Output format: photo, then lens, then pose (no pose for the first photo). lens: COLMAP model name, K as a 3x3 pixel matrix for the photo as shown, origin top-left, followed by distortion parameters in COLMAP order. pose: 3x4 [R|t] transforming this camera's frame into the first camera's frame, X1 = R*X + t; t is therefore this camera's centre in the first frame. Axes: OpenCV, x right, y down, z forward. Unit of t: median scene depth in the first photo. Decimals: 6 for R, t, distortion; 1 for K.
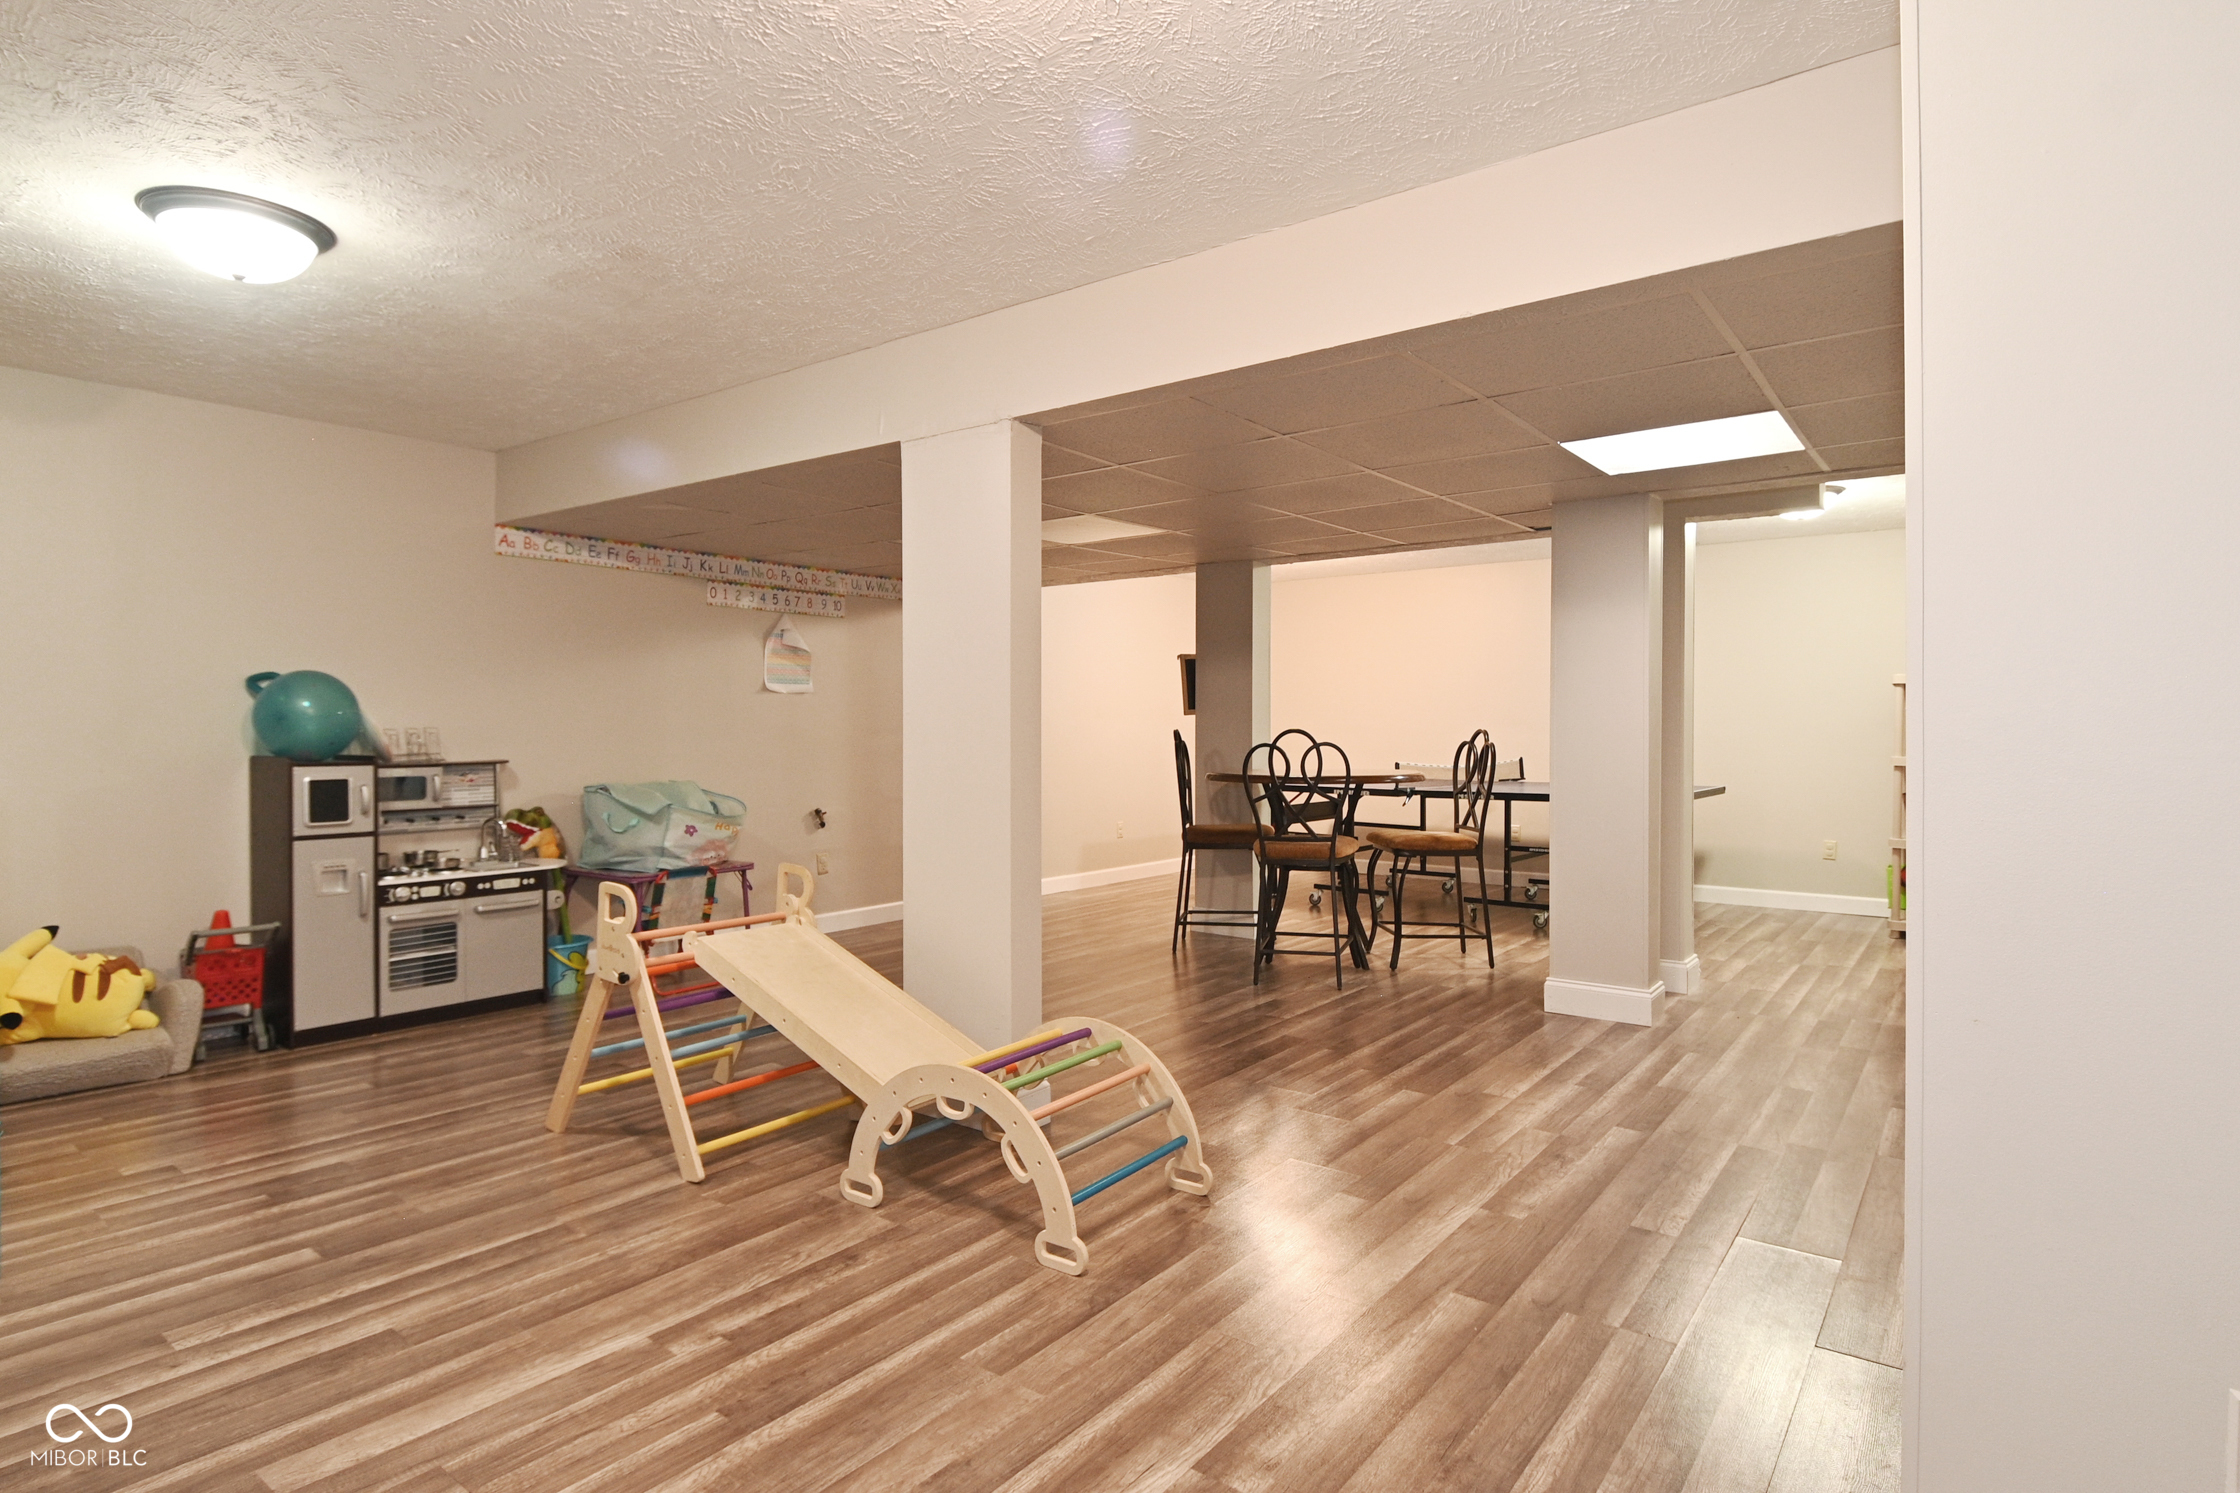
lens RADIAL K [[1158.8, 0, 1120.0], [0, 1158.8, 746.5], [0, 0, 1]] dist [-0.000813, -0.000609]
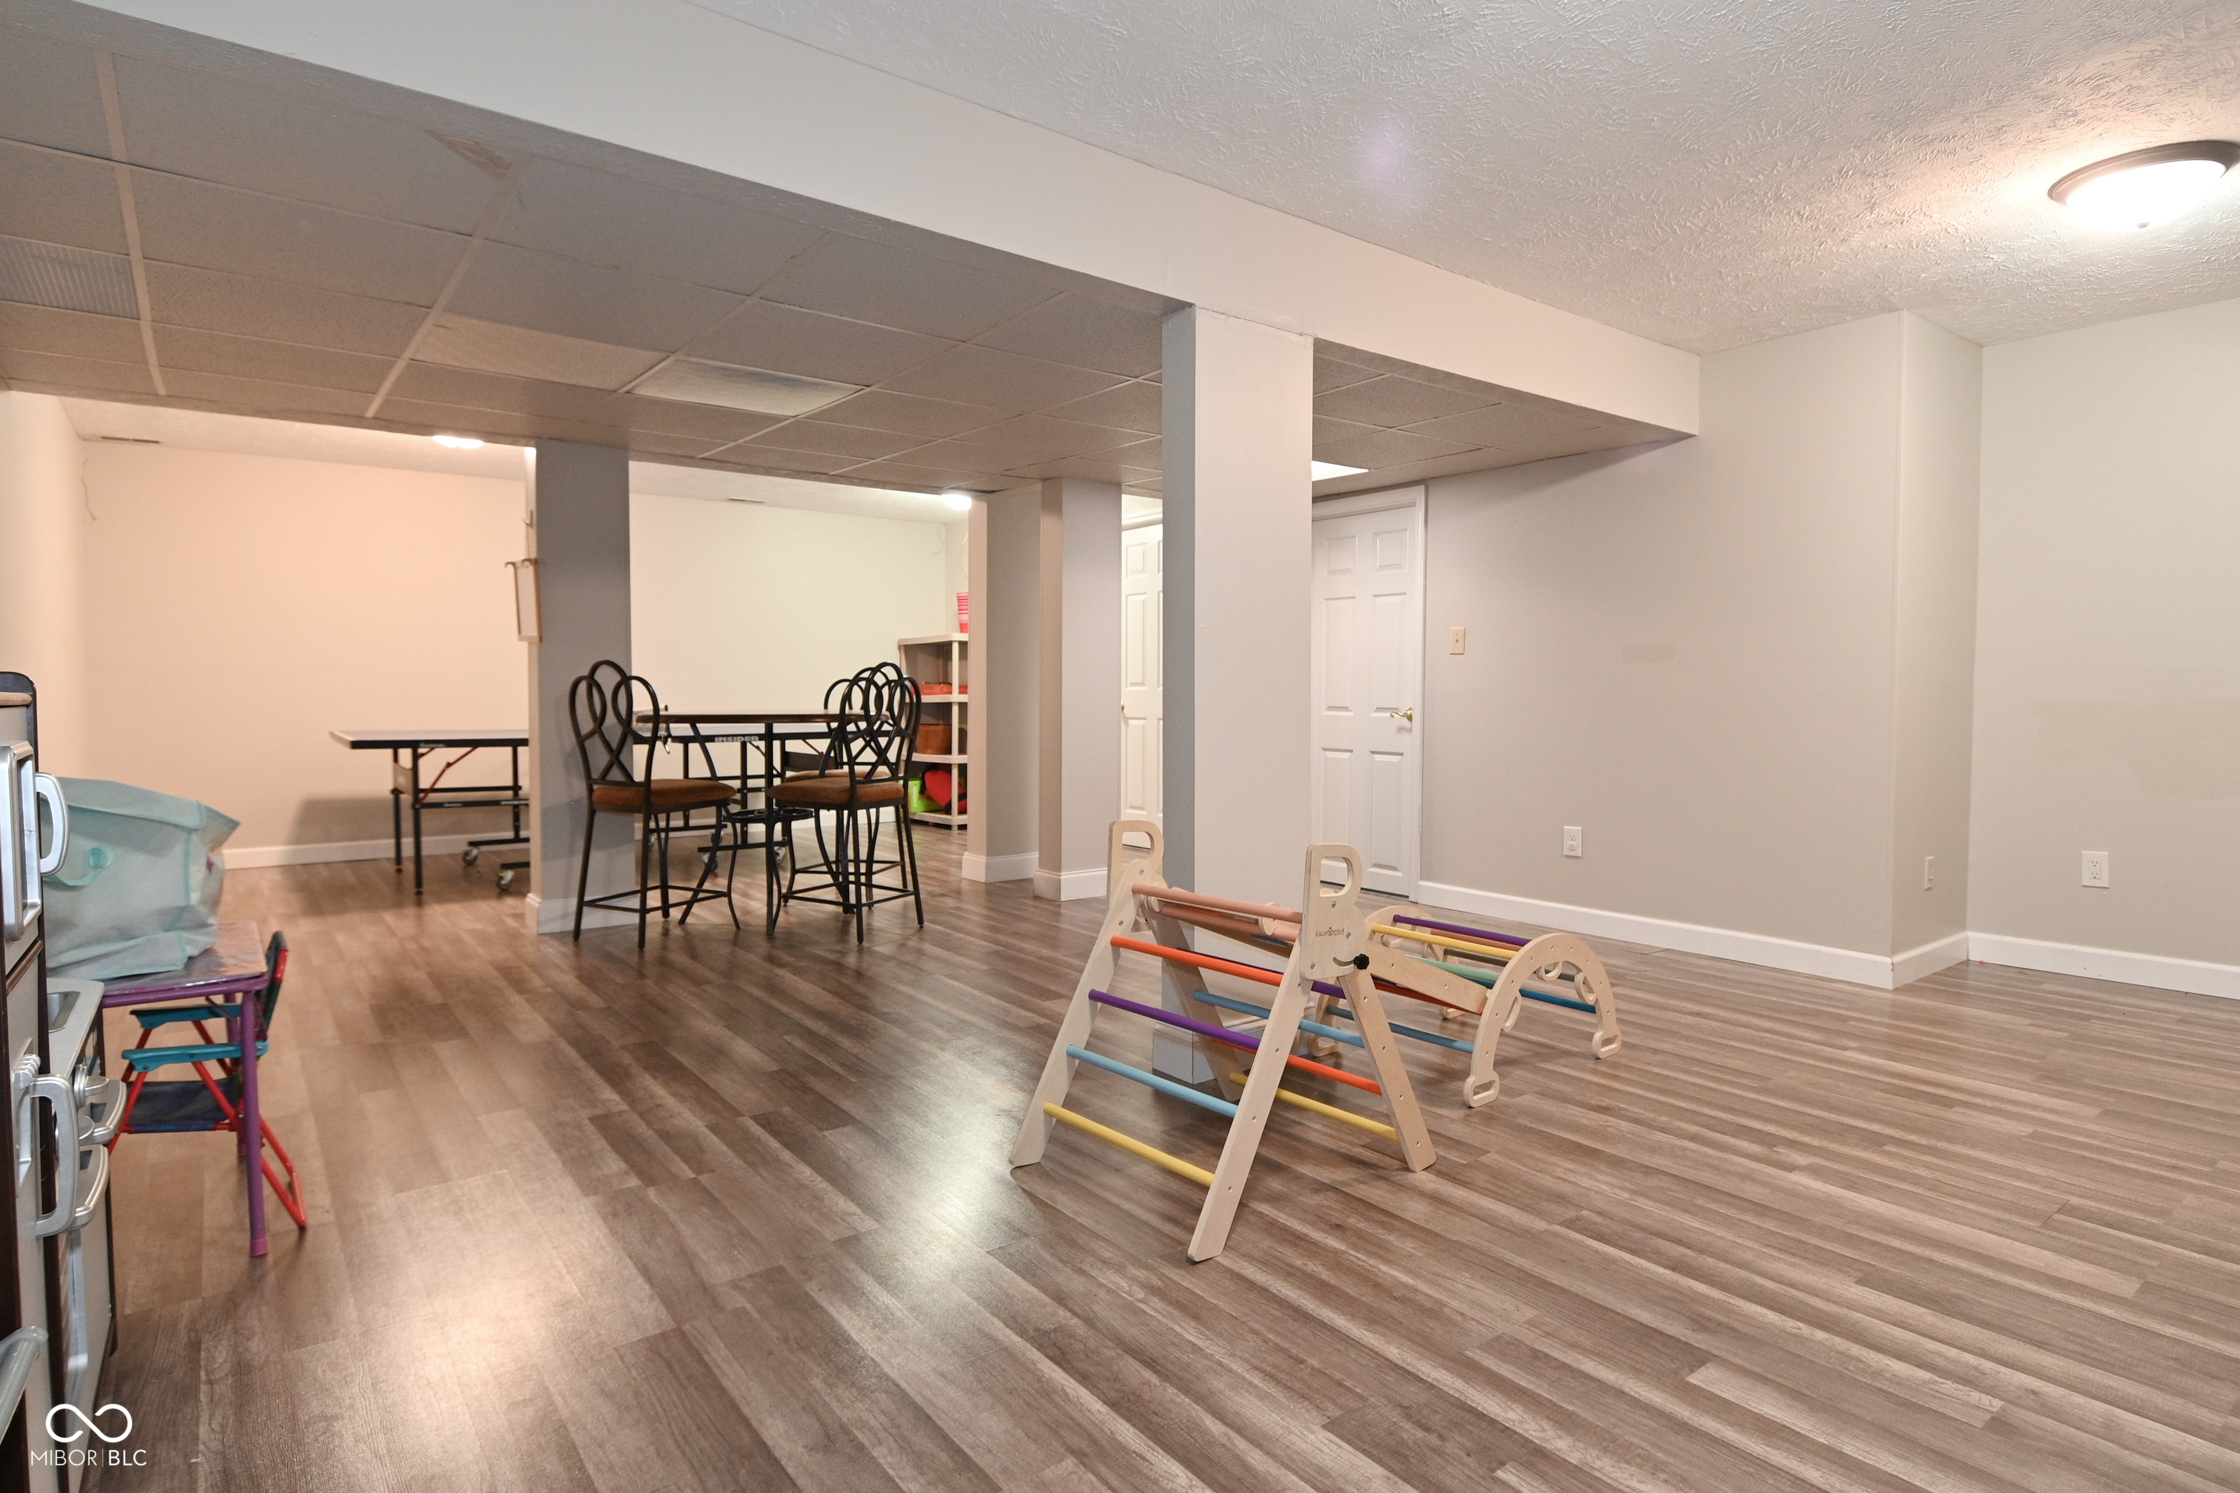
lens RADIAL K [[1172.1, 0, 1120.0], [0, 1172.1, 746.5], [0, 0, 1]] dist [0.001308, -0.000178]
pose [[0.256826, -0.030035, 0.965991, -1.500342], [0.004279, 0.999543, 0.029940, 0.050882], [-0.966448, -0.003556, 0.256837, 1.203230]]
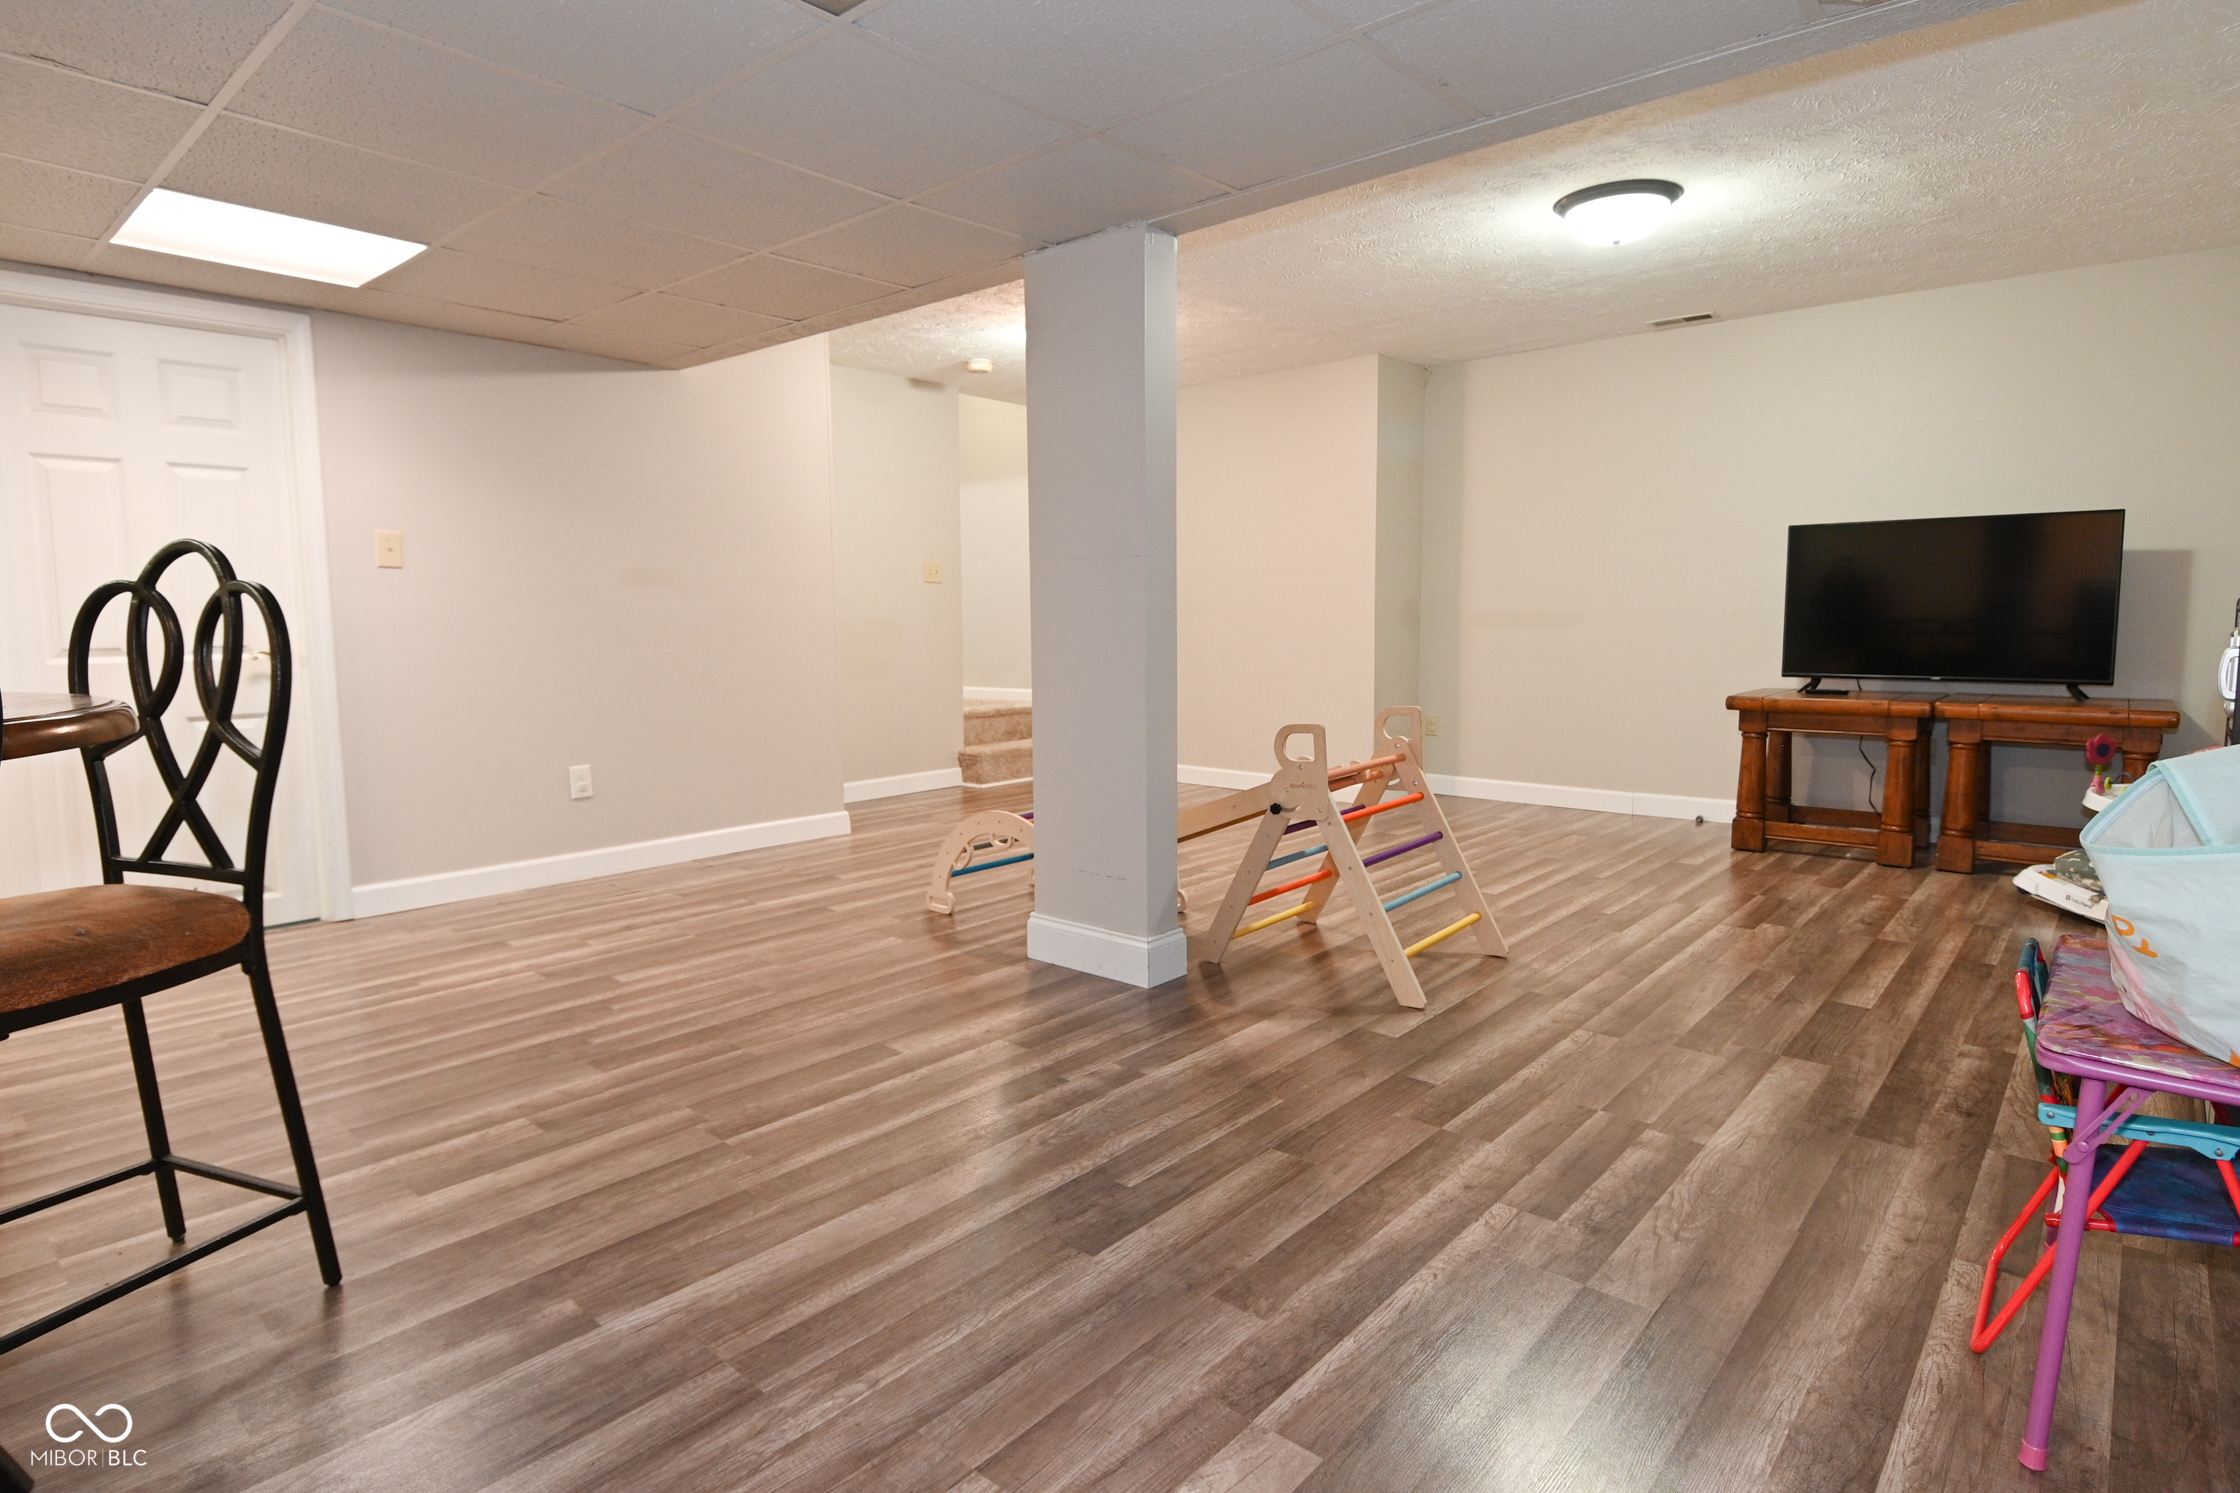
lens RADIAL K [[1172.1, 0, 1120.0], [0, 1172.1, 746.5], [0, 0, 1]] dist [0.001308, -0.000178]
pose [[-0.997506, 0.014464, 0.069086, -0.913500], [0.023209, 0.991566, 0.127507, 0.029456], [-0.066659, 0.128793, -0.989429, 1.975466]]
